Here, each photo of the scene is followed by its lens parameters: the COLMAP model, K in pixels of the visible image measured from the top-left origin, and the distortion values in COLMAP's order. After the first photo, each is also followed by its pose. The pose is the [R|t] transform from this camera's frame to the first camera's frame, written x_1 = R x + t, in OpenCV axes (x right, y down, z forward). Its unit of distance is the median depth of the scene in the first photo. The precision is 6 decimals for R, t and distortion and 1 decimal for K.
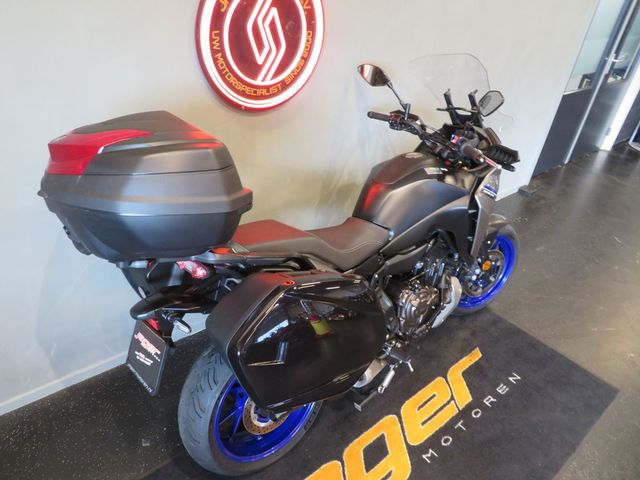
lens RADIAL K [[458.2, 0, 316.0], [0, 458.2, 237.3], [0, 0, 1]] dist [-0.012446, 0.004963]
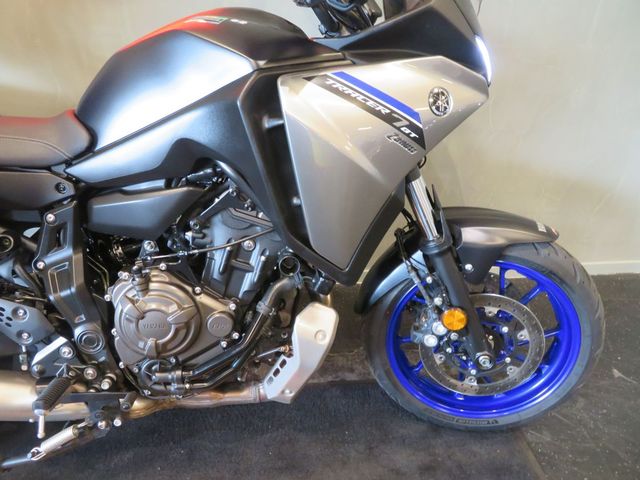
lens RADIAL K [[458.2, 0, 318.0], [0, 458.2, 241.4], [0, 0, 1]] dist [-0.012446, 0.004963]
pose [[0.818016, 0.203961, -0.537819, 0.606596], [-0.262139, 0.964468, -0.032948, 0.047431], [0.511989, 0.167936, 0.842416, 0.696832]]
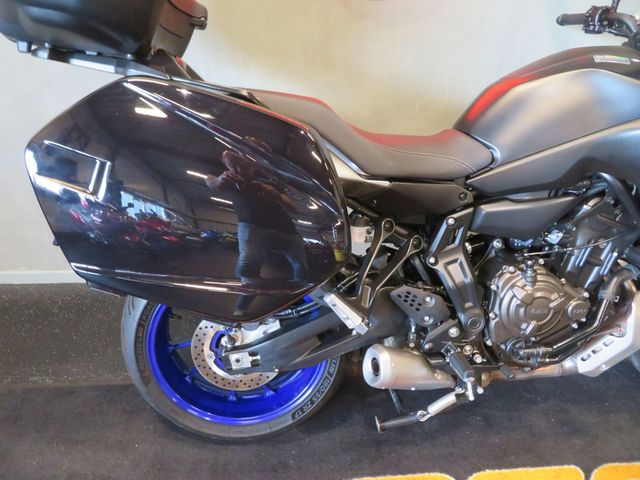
lens RADIAL K [[458.2, 0, 316.5], [0, 458.2, 239.8], [0, 0, 1]] dist [-0.012446, 0.004963]
pose [[0.810879, 0.218240, -0.542997, 0.302905], [-0.265368, 0.964107, -0.008793, 0.152168], [0.521588, 0.151225, 0.839688, 0.386203]]
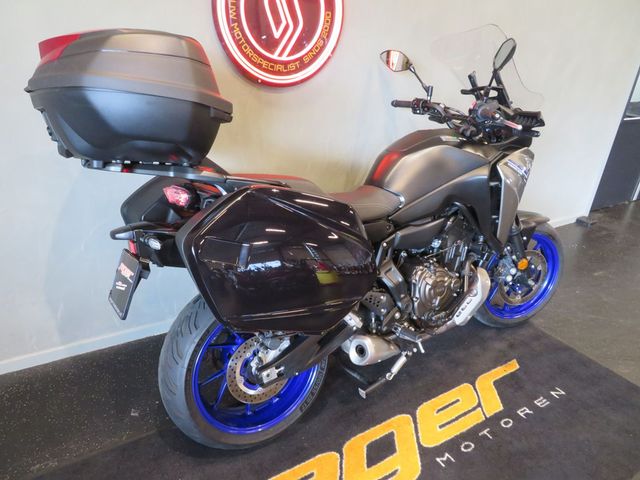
lens RADIAL K [[458.2, 0, 317.5], [0, 458.2, 238.1], [0, 0, 1]] dist [-0.012446, 0.004963]
pose [[0.989789, 0.028341, -0.139695, 0.119404], [-0.048843, 0.988138, -0.145597, 0.202616], [0.133912, 0.150933, 0.979432, 0.064606]]
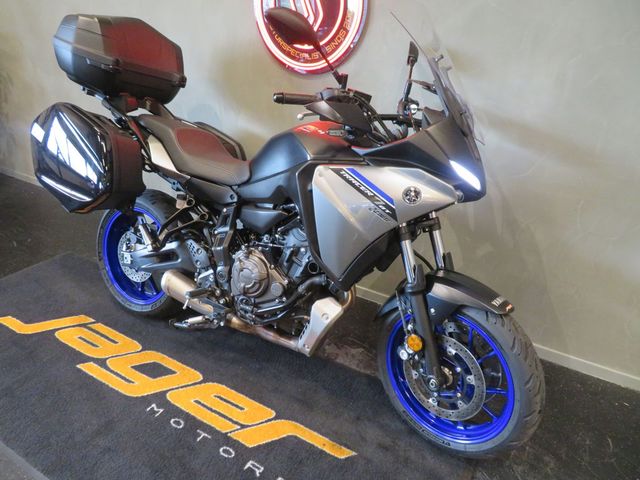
lens RADIAL K [[458.2, 0, 319.7], [0, 458.2, 240.8], [0, 0, 1]] dist [-0.012446, 0.004963]
pose [[0.338680, 0.323278, -0.883622, 1.041934], [-0.522711, 0.845515, 0.108988, -0.070689], [0.782349, 0.424966, 0.455340, 0.698338]]
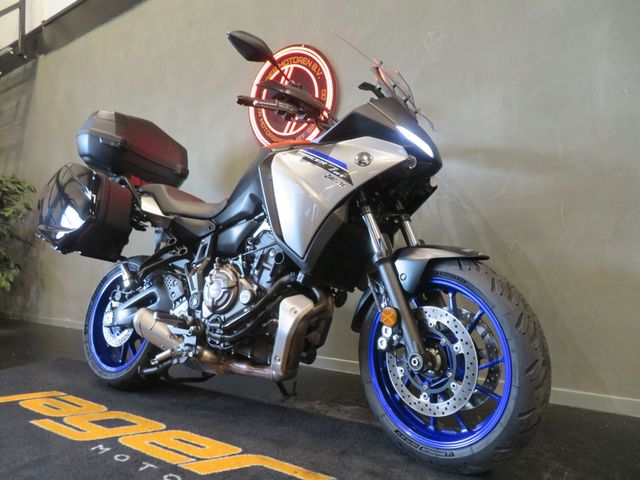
lens RADIAL K [[458.2, 0, 318.6], [0, 458.2, 238.8], [0, 0, 1]] dist [-0.012446, 0.004963]
pose [[0.265354, -0.126534, -0.955812, 1.106003], [-0.478702, 0.843238, -0.244530, 0.195357], [0.836918, 0.522436, 0.163185, 0.991384]]
